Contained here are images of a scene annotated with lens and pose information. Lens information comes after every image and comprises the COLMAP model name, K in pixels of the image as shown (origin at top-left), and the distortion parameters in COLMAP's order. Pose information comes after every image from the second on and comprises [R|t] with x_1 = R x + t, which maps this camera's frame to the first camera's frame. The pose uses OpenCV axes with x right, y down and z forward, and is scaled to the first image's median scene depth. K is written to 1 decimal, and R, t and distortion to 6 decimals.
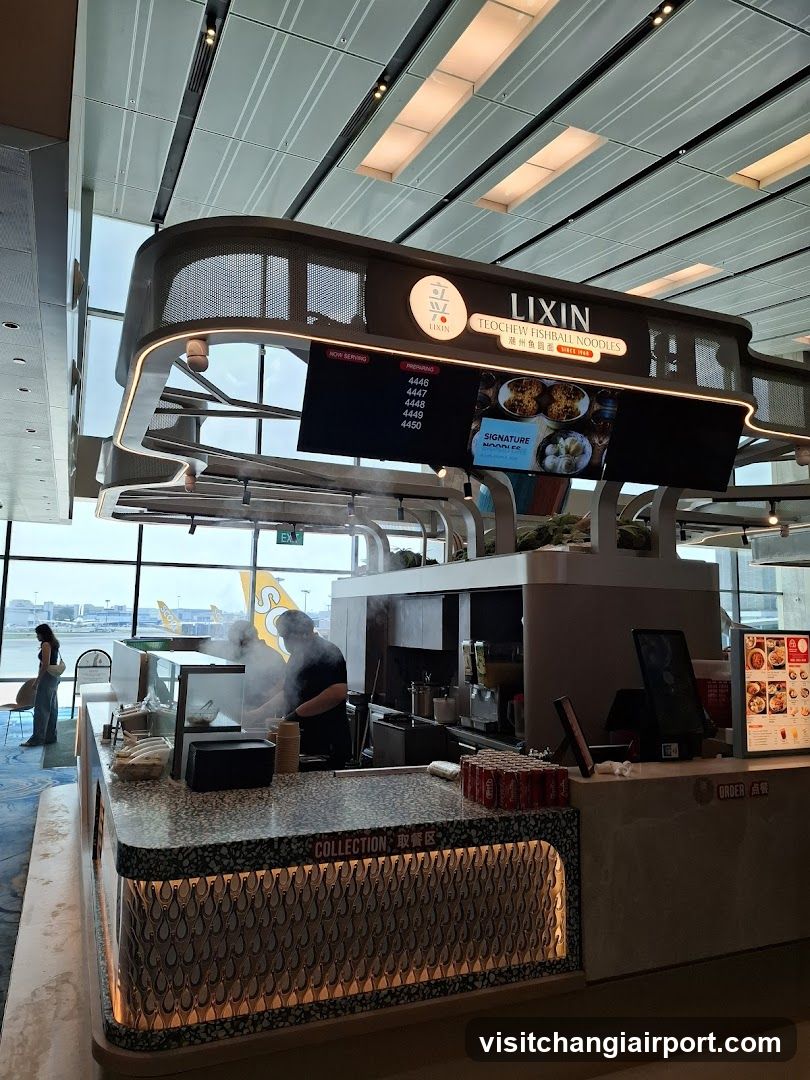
lens RADIAL K [[757.3, 0, 403.8], [0, 757.3, 535.8], [0, 0, 1]] dist [0.040155, -0.004779]
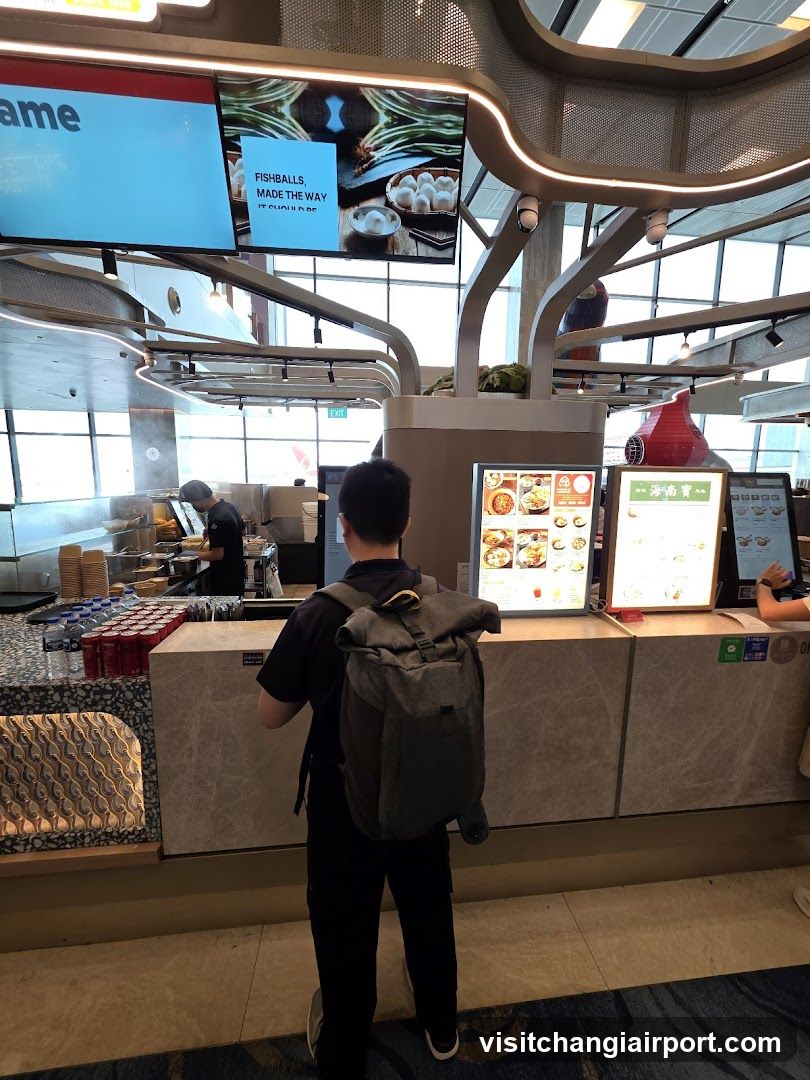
lens RADIAL K [[427.7, 0, 407.7], [0, 427.7, 541.2], [0, 0, 1]] dist [0.001122, 0.000882]
pose [[0.956718, 0.039549, -0.288316, 0.592223], [0.036934, 0.966210, 0.255096, 0.100896], [0.288662, -0.254704, 0.922930, 0.660417]]
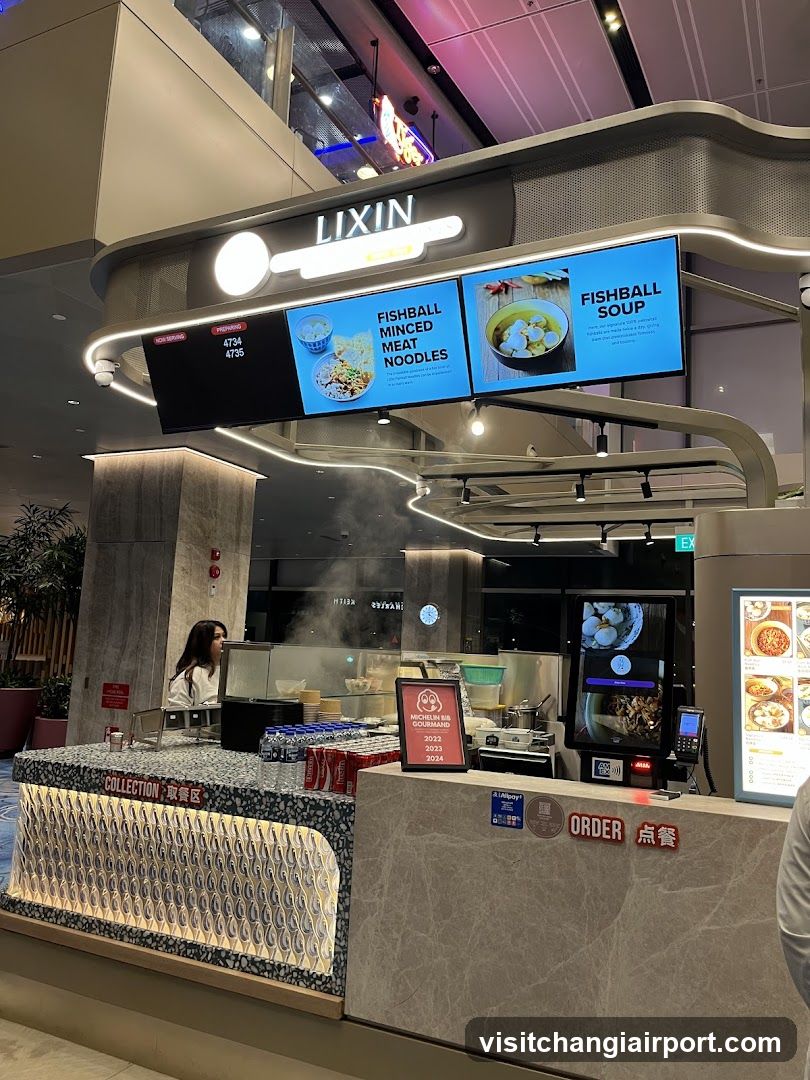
lens RADIAL K [[813.3, 0, 415.0], [0, 813.3, 542.5], [0, 0, 1]] dist [0.030319, -0.001009]
pose [[0.659658, -0.086948, -0.746519, 0.904329], [0.055427, 0.996209, -0.067052, 0.136386], [0.749519, 0.002854, 0.661976, 0.445198]]
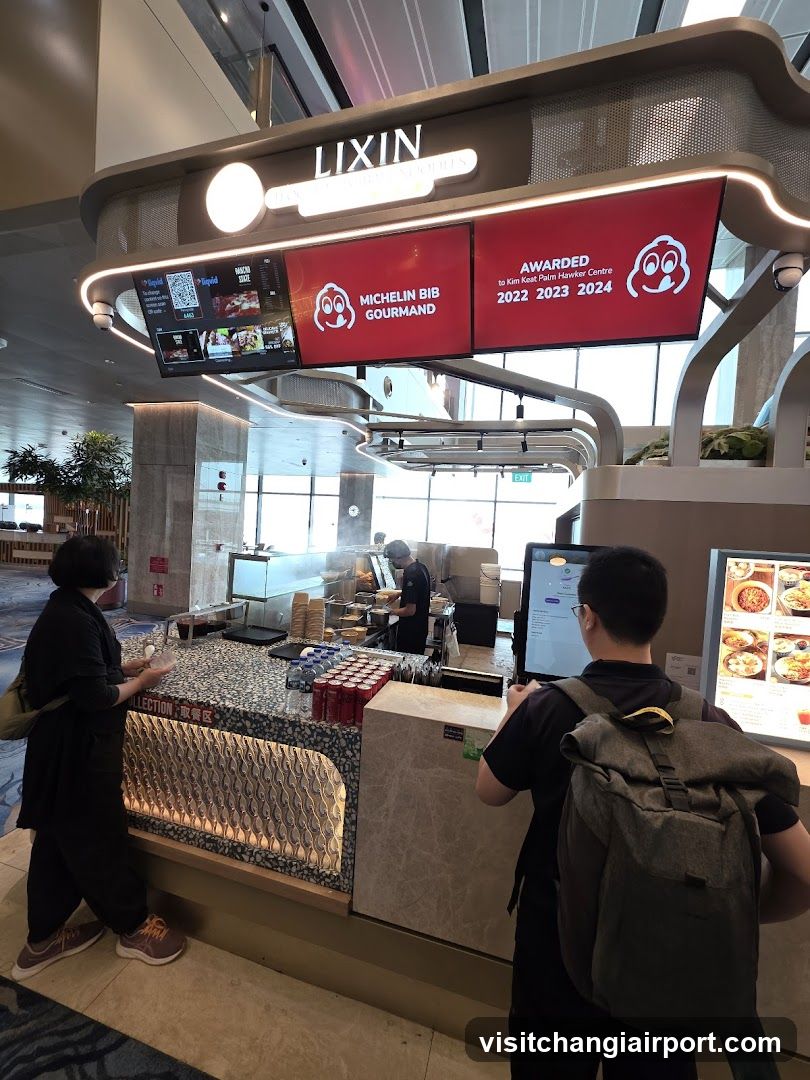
lens RADIAL K [[427.7, 0, 409.4], [0, 427.7, 542.0], [0, 0, 1]] dist [0.001122, 0.000882]
pose [[0.774445, 0.046296, -0.630946, 0.552104], [0.031690, 0.993228, 0.111776, 0.077120], [0.631848, -0.106559, 0.767733, 0.642169]]
